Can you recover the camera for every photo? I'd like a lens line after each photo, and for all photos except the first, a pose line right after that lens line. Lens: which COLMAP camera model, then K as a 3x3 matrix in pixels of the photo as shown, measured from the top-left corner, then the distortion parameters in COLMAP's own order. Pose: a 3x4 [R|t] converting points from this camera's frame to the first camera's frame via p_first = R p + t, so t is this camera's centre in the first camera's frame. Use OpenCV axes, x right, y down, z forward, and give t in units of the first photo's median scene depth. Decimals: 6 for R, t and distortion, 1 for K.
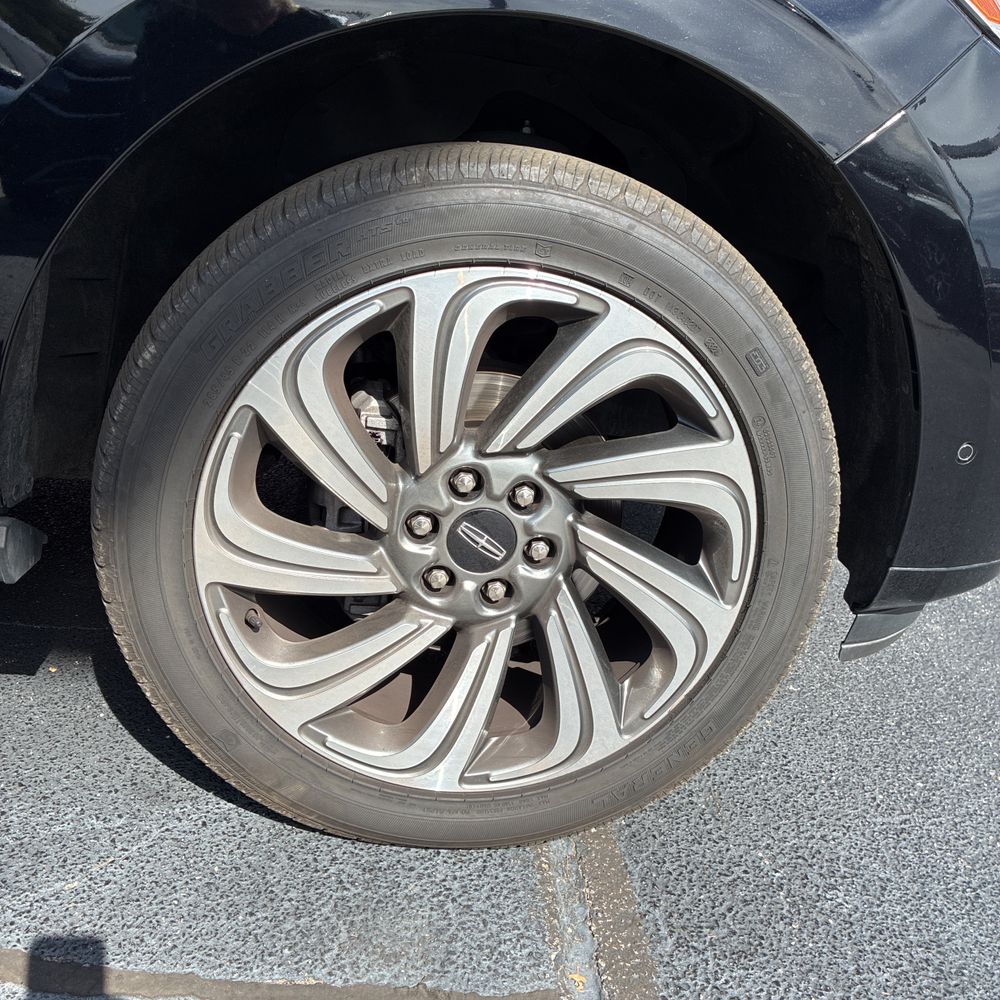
lens RADIAL K [[1003.7, 0, 500.0], [0, 1003.7, 500.0], [0, 0, 1]] dist [0.017866, -0.014197]
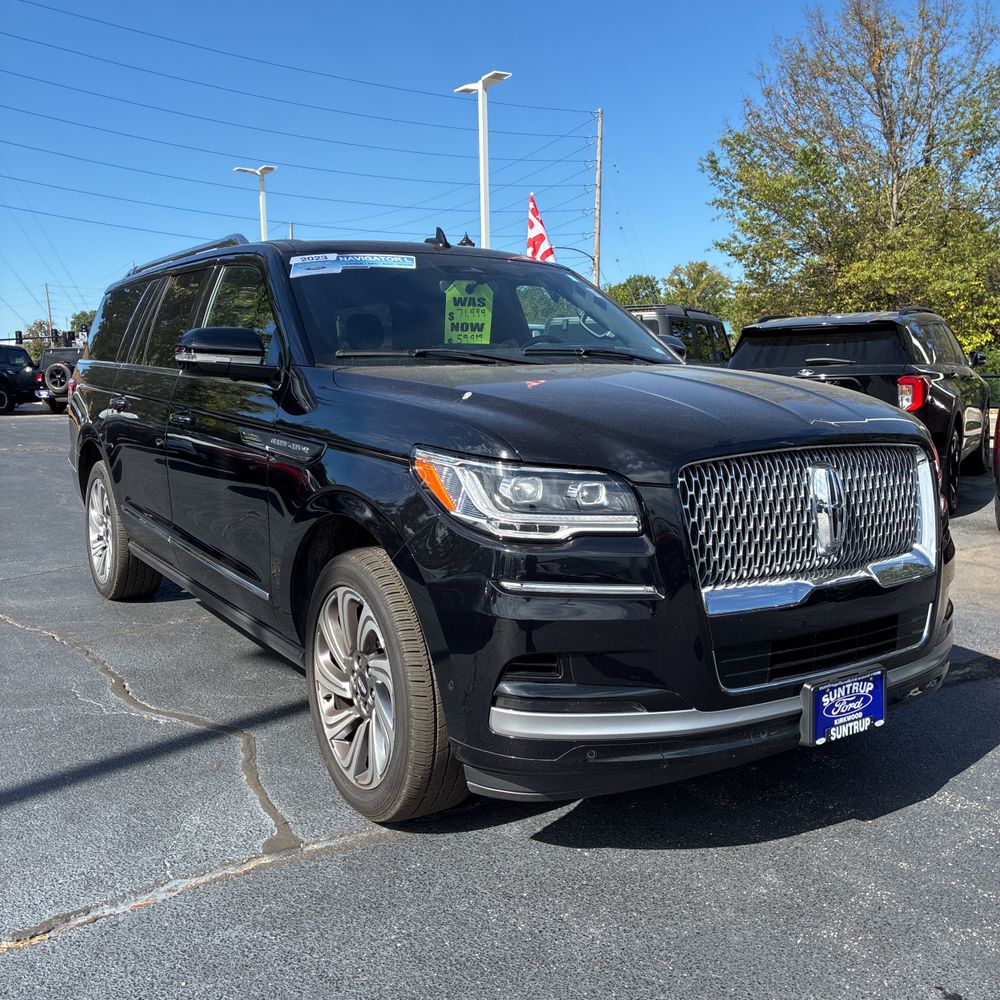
lens RADIAL K [[1003.7, 0, 500.0], [0, 1003.7, 500.0], [0, 0, 1]] dist [0.017866, -0.014197]
pose [[0.404389, -0.009563, -0.914537, 2.734023], [-0.240753, 0.963566, -0.116531, -0.223935], [0.882331, 0.267301, 0.387353, 0.141830]]
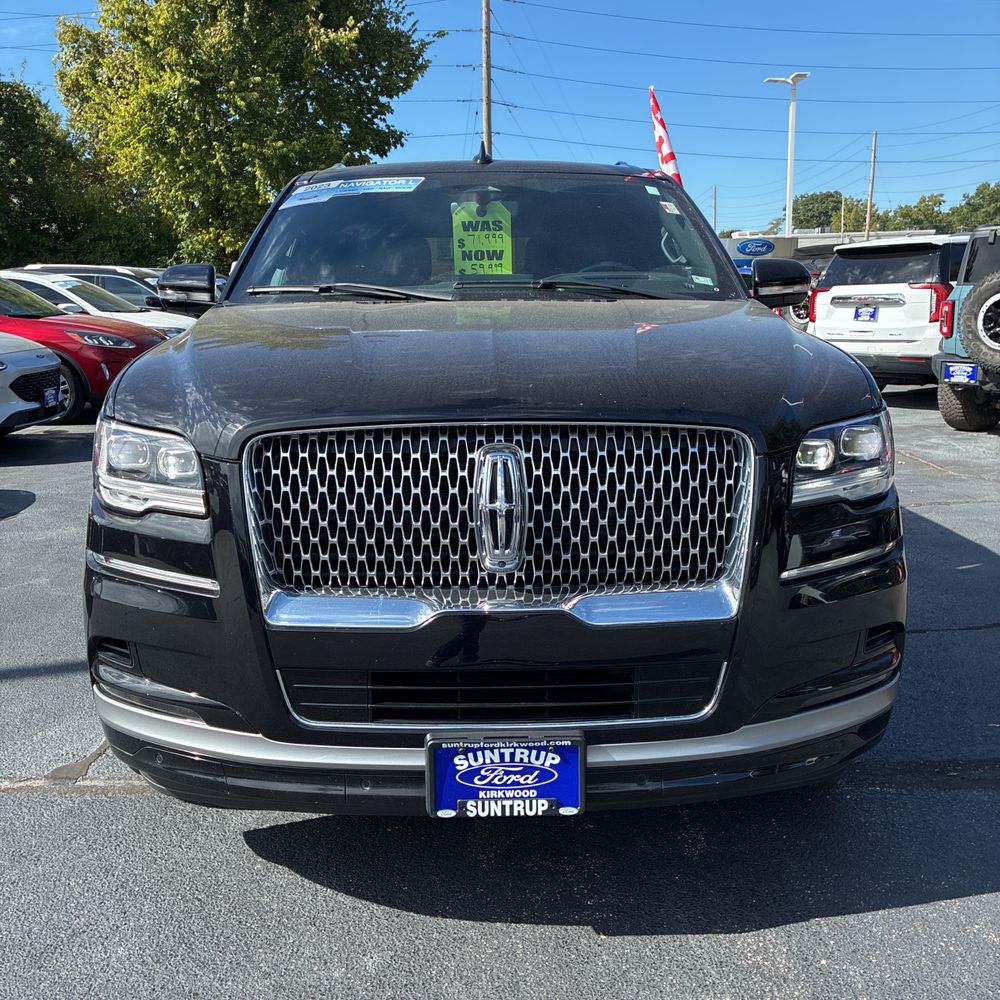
lens RADIAL K [[1021.1, 0, 493.2], [0, 1021.1, 502.1], [0, 0, 1]] dist [-0.009893, 0.004157]
pose [[-0.135487, 0.073018, -0.988085, 2.599058], [-0.327488, 0.937927, 0.114217, -0.918333], [0.935091, 0.339061, -0.103165, 2.039646]]
